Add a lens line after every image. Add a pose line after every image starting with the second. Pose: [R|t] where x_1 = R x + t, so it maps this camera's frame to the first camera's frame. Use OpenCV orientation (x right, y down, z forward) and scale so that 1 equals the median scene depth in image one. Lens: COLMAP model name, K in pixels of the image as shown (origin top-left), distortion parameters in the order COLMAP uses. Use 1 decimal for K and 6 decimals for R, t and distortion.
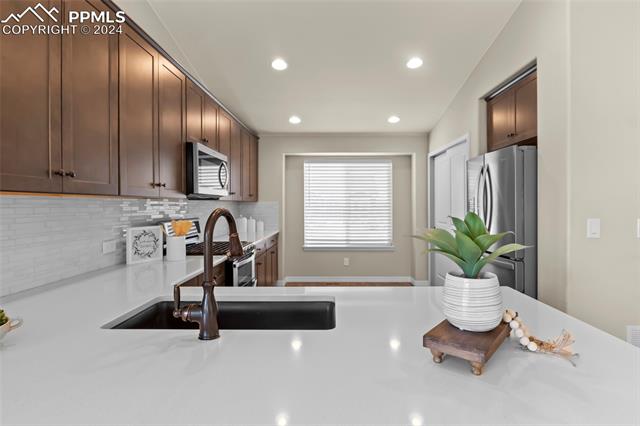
lens RADIAL K [[323.3, 0, 321.0], [0, 323.3, 205.4], [0, 0, 1]] dist [0.003488, 0.000652]
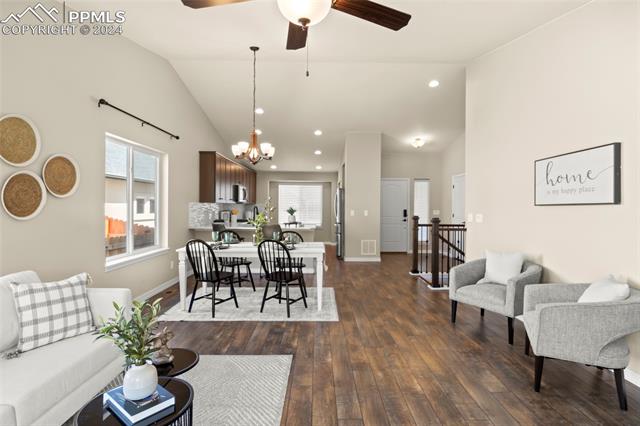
lens RADIAL K [[323.3, 0, 321.0], [0, 323.3, 205.4], [0, 0, 1]] dist [0.003488, 0.000652]
pose [[0.998325, 0.006196, 0.057524, 0.103680], [-0.005827, 0.999961, -0.006574, 0.009253], [-0.057563, 0.006227, 0.998322, -1.100102]]
